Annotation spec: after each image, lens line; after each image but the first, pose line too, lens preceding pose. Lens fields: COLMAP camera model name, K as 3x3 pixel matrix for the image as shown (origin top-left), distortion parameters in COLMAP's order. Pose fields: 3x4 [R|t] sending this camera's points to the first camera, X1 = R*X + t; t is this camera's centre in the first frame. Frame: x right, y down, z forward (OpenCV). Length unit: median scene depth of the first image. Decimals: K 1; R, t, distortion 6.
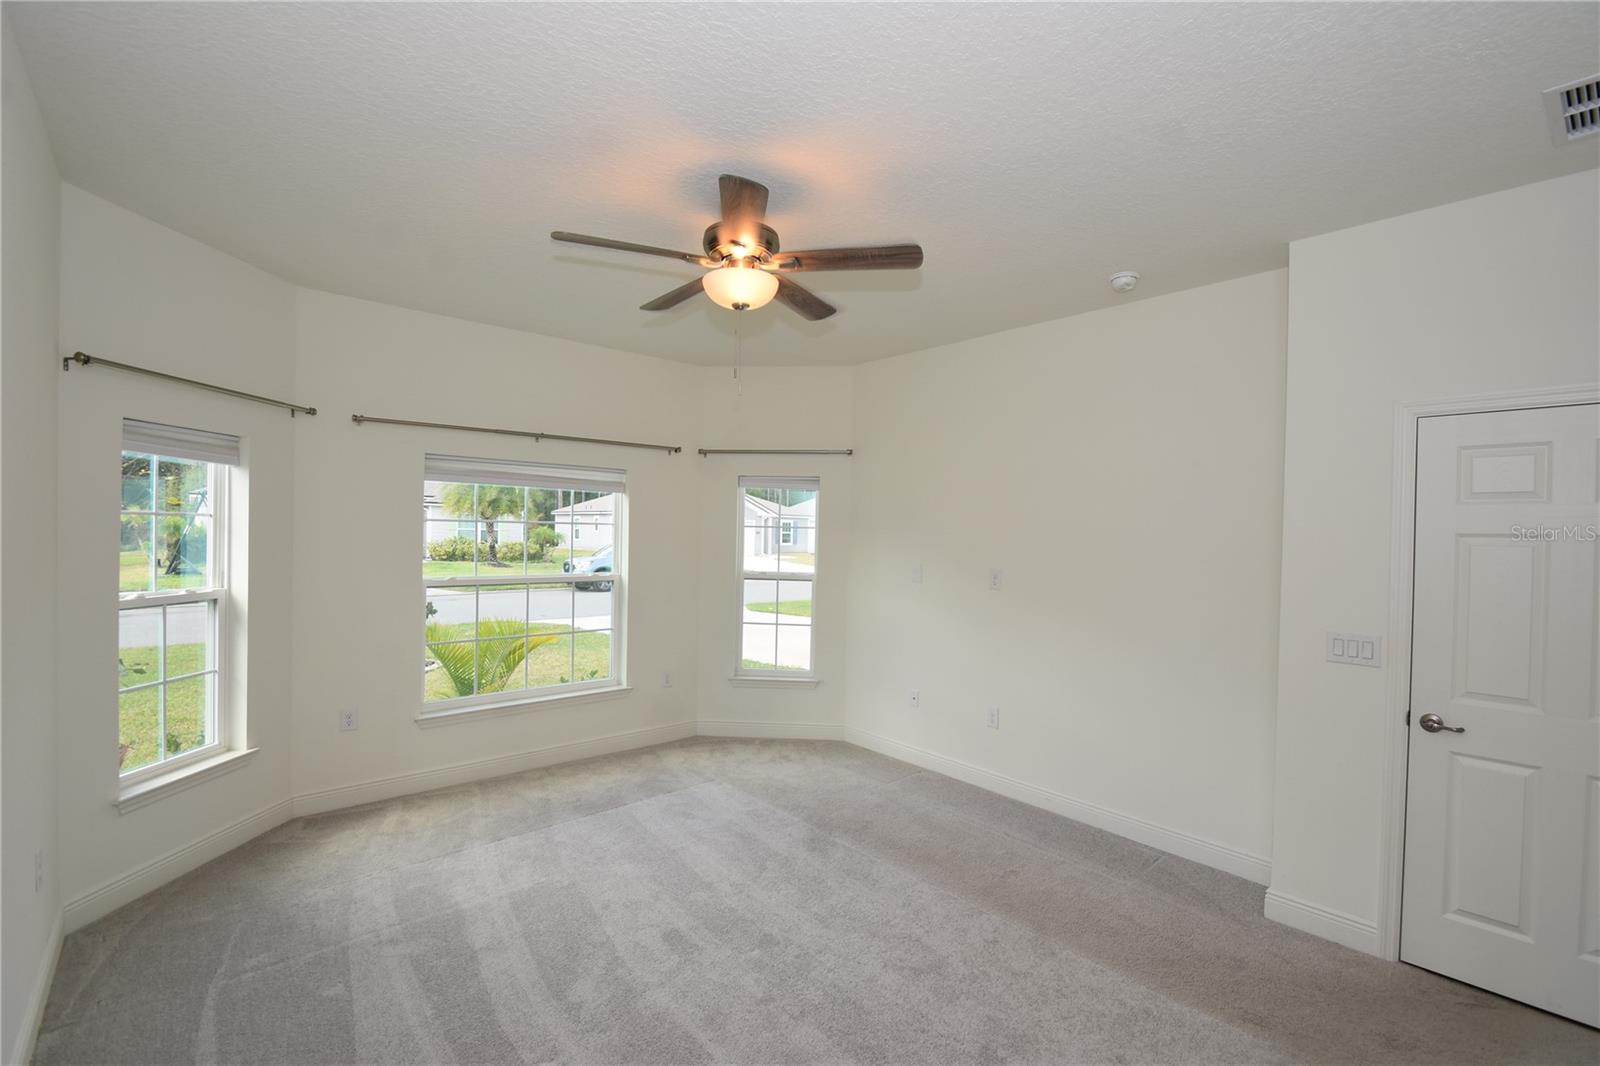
lens RADIAL K [[699.3, 0, 806.0], [0, 699.3, 538.2], [0, 0, 1]] dist [0.014757, -0.018328]
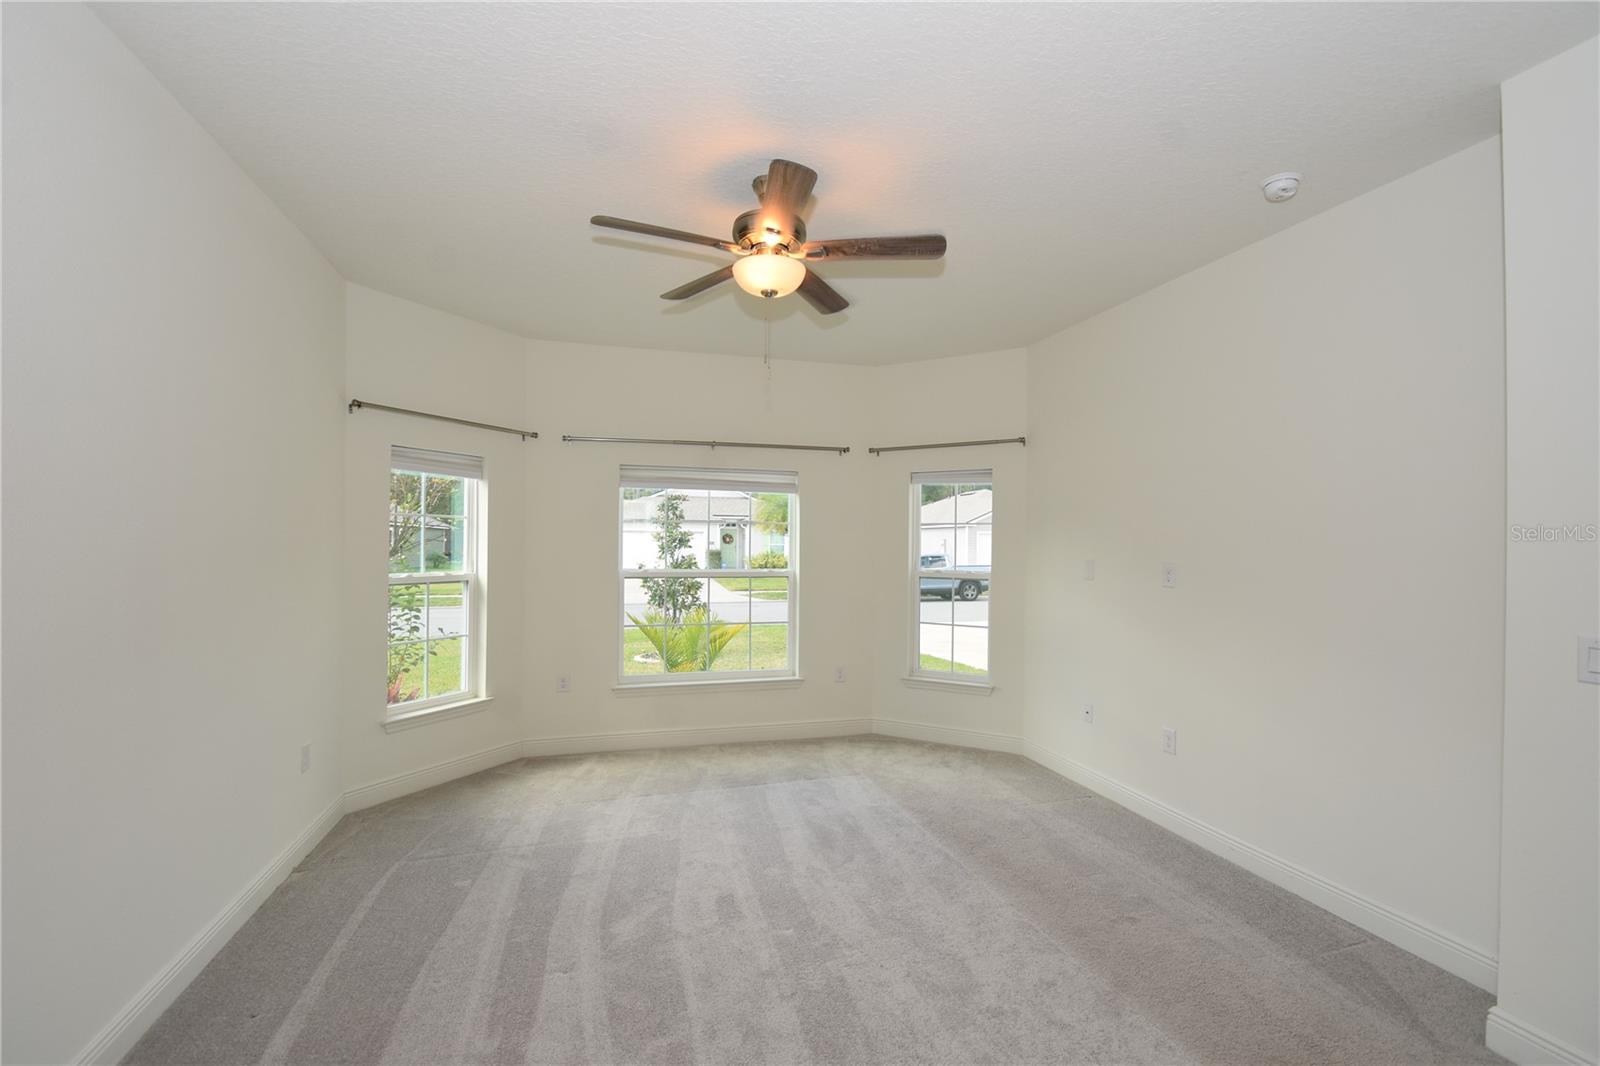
lens RADIAL K [[699.3, 0, 806.0], [0, 699.3, 538.2], [0, 0, 1]] dist [0.014757, -0.018328]
pose [[0.905483, -0.015259, -0.424107, 0.284420], [0.005225, 0.999678, -0.024812, 0.041119], [0.424349, 0.020251, 0.905272, 0.069958]]
